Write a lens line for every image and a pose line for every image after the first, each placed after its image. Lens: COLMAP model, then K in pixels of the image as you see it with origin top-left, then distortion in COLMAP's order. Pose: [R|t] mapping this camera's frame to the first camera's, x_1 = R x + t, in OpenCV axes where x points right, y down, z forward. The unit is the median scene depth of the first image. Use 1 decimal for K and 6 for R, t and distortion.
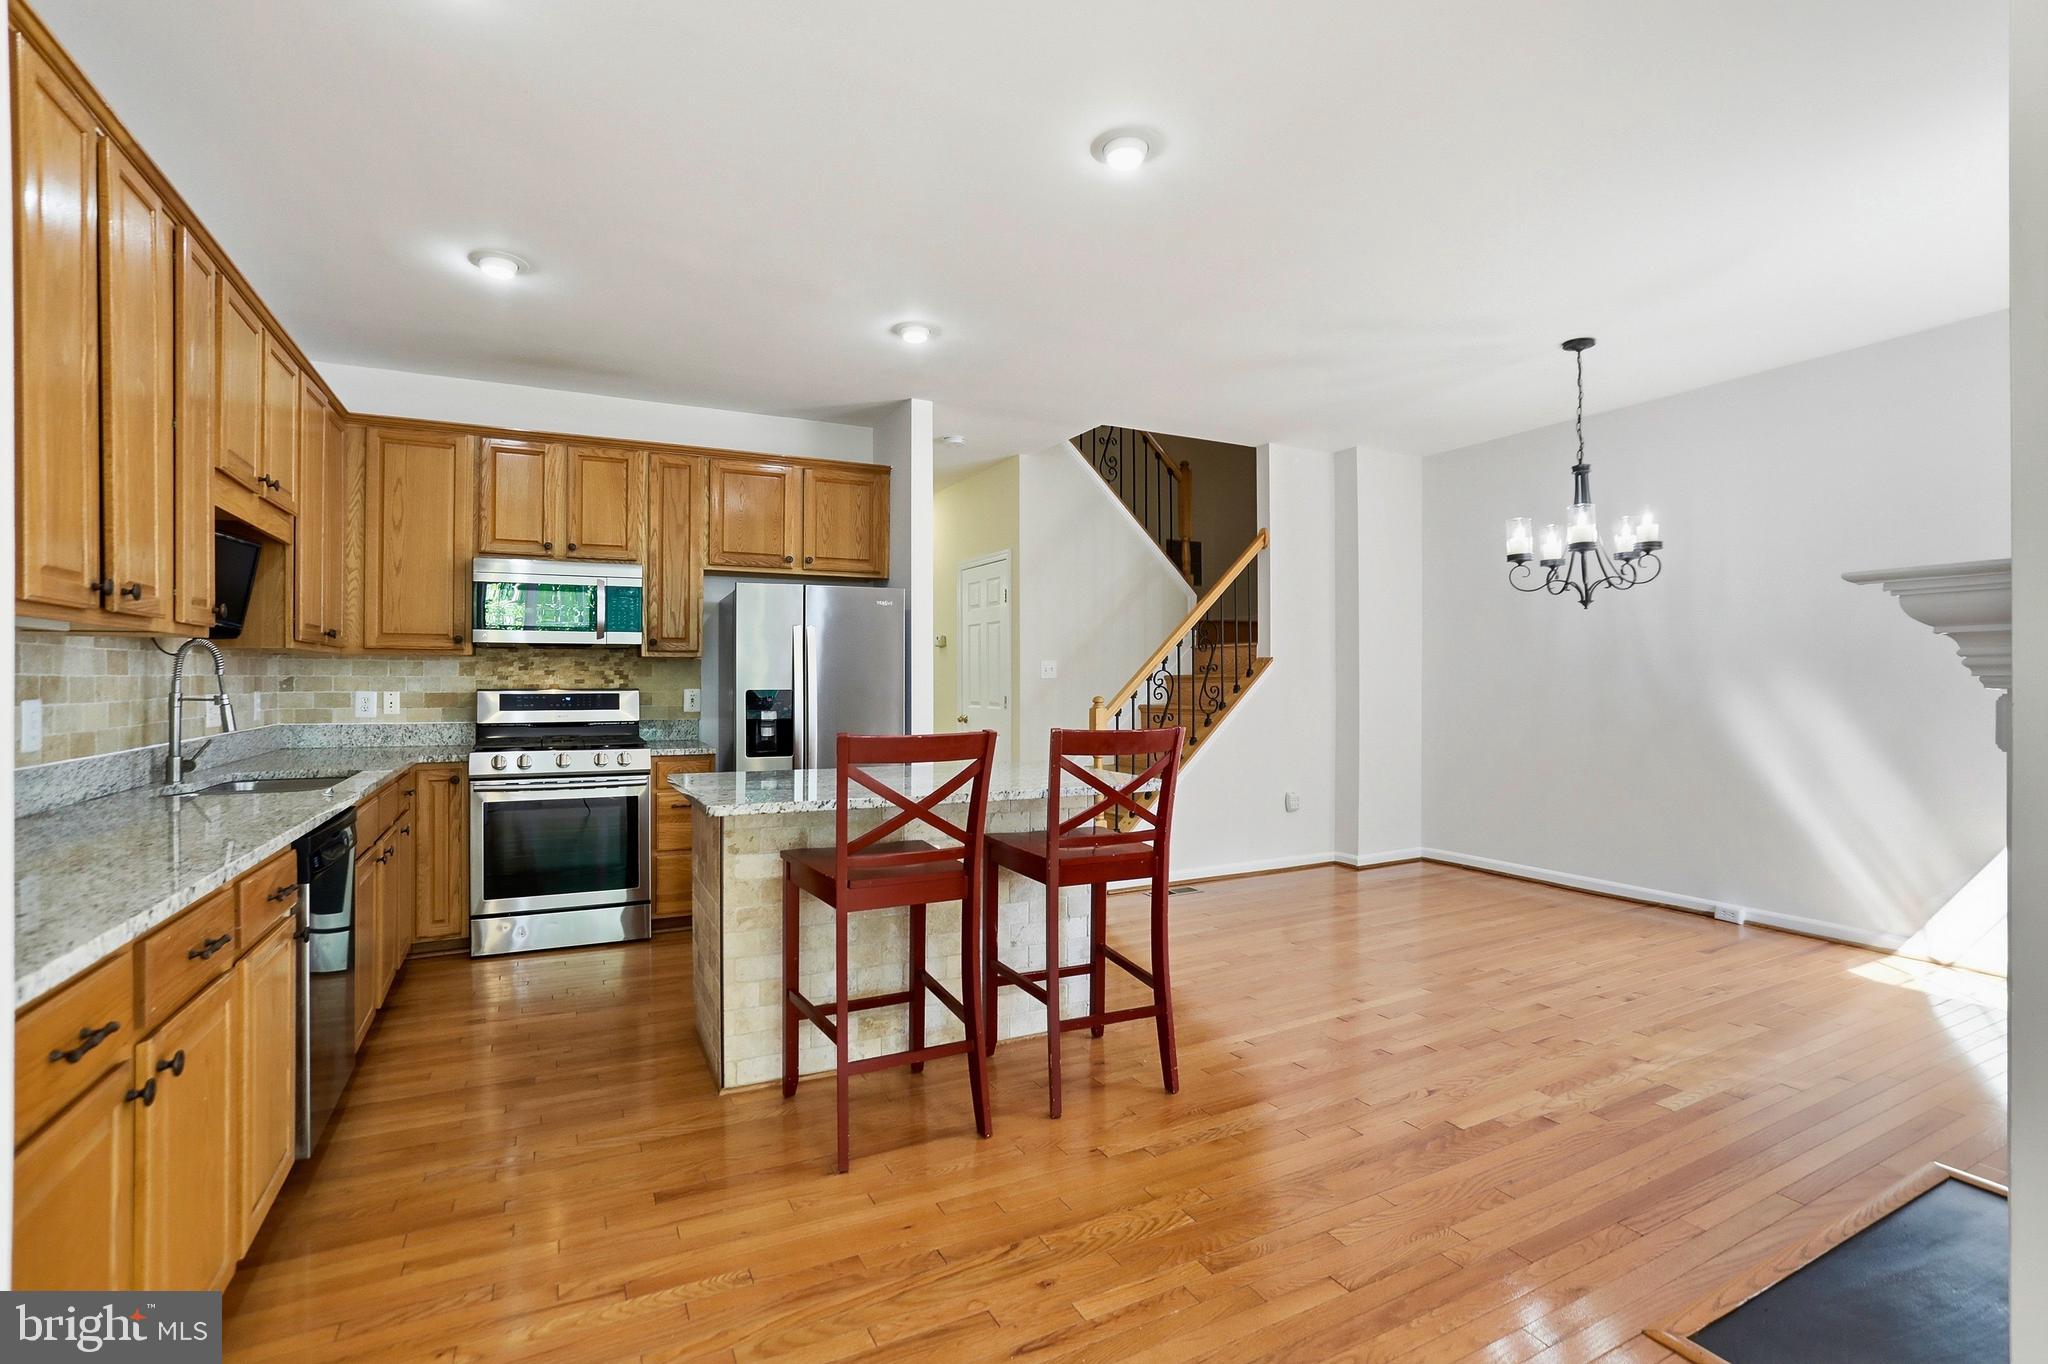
lens RADIAL K [[948.0, 0, 1027.2], [0, 948.0, 677.0], [0, 0, 1]] dist [-0.056749, 0.037804]
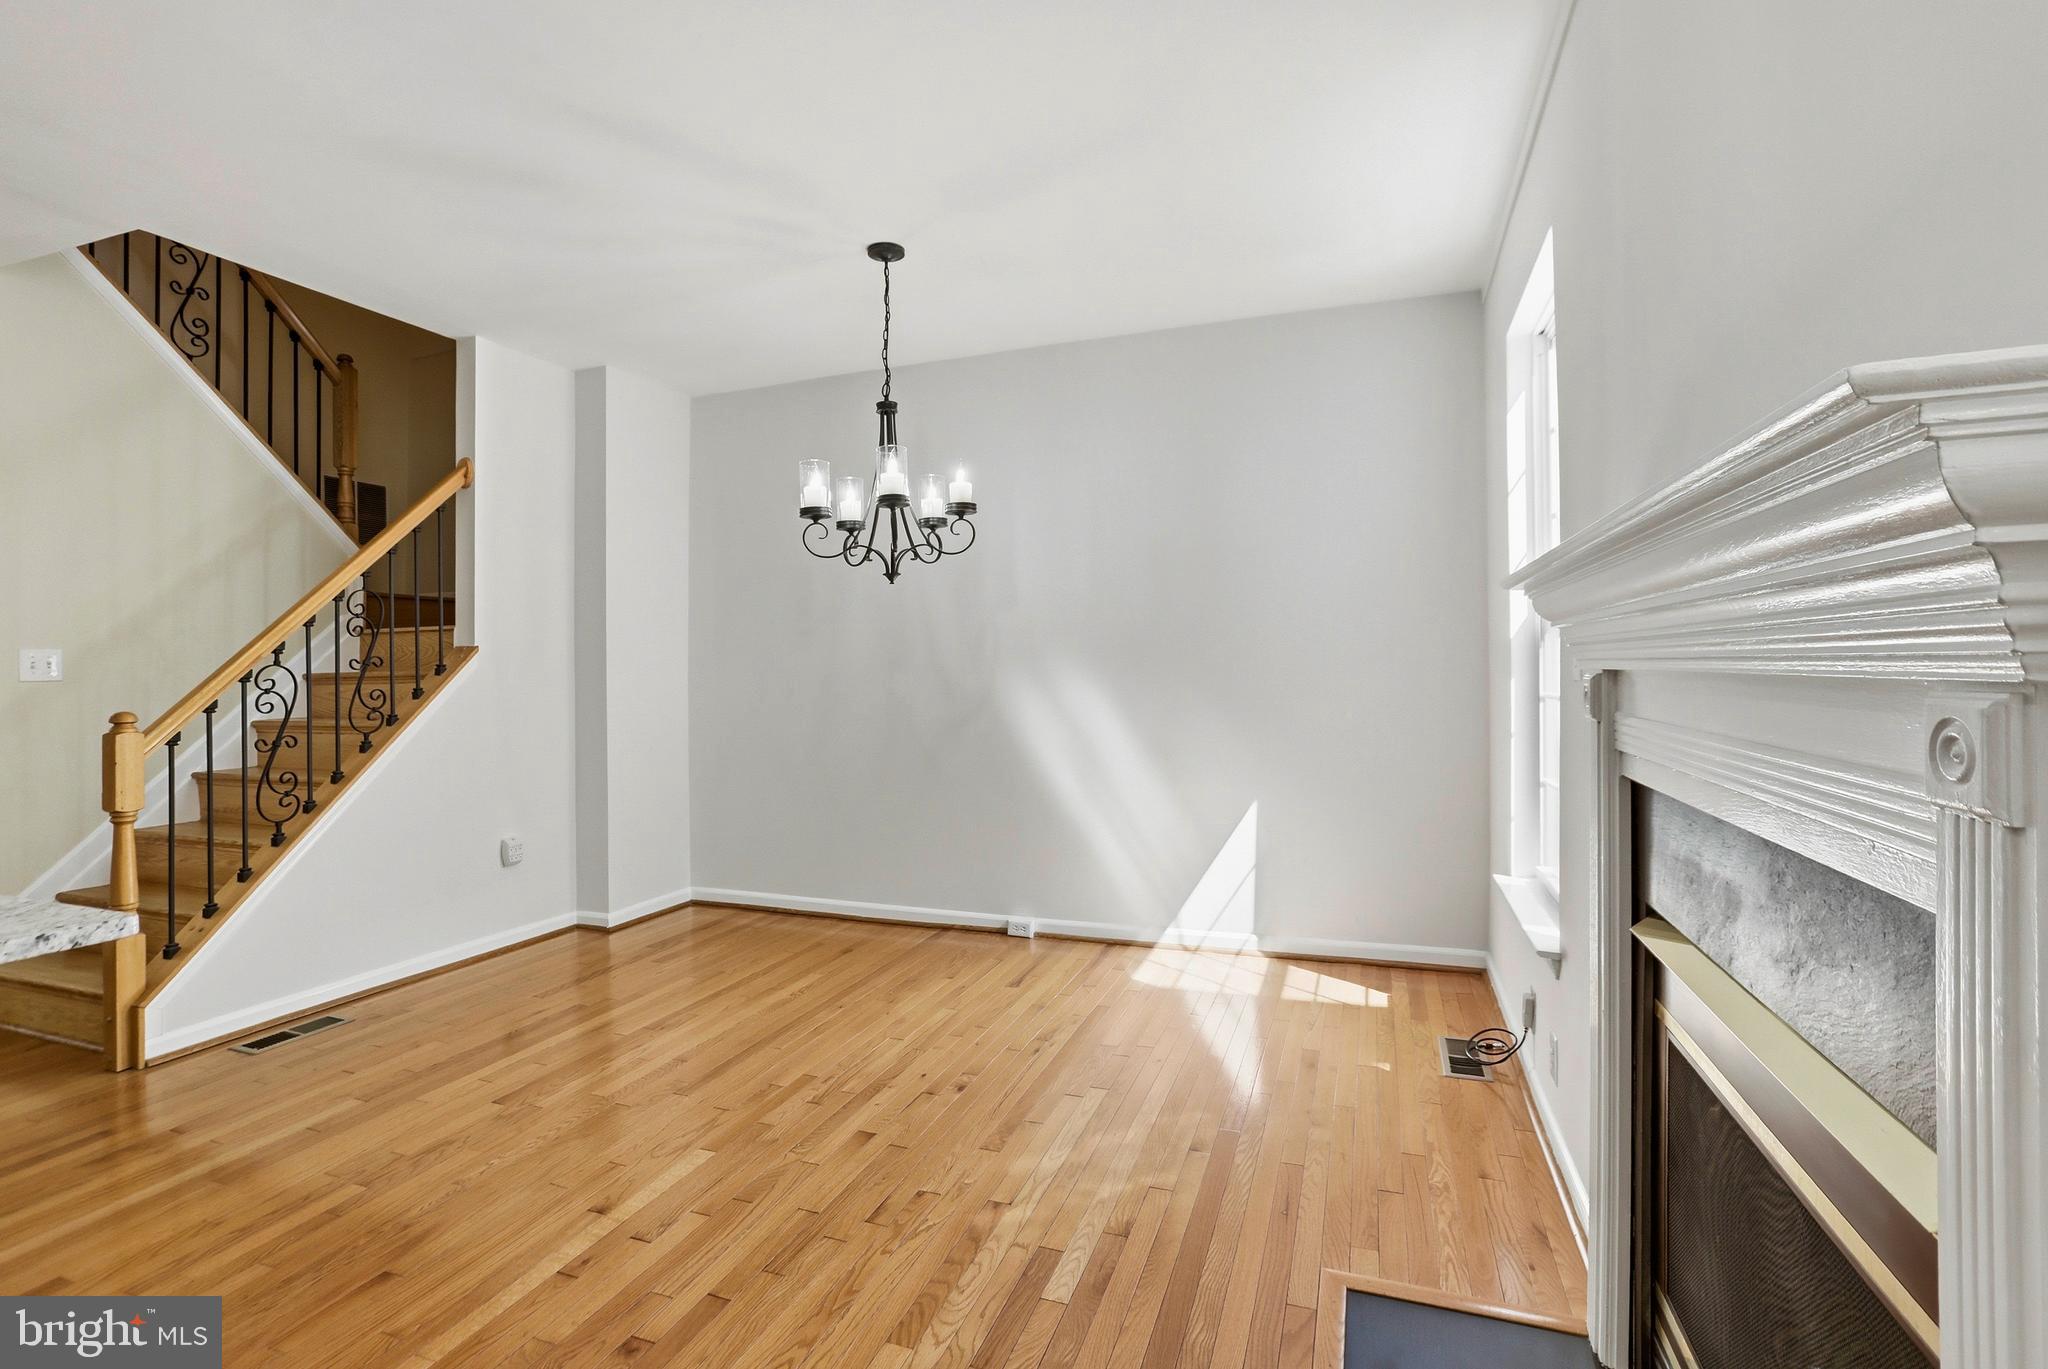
lens RADIAL K [[968.6, 0, 1005.1], [0, 968.6, 655.0], [0, 0, 1]] dist [-0.060445, 0.041044]
pose [[0.753433, 0.003797, 0.657514, 0.120813], [0.010906, 0.999774, -0.018269, 0.003206], [-0.657434, 0.020935, 0.753221, 0.294176]]
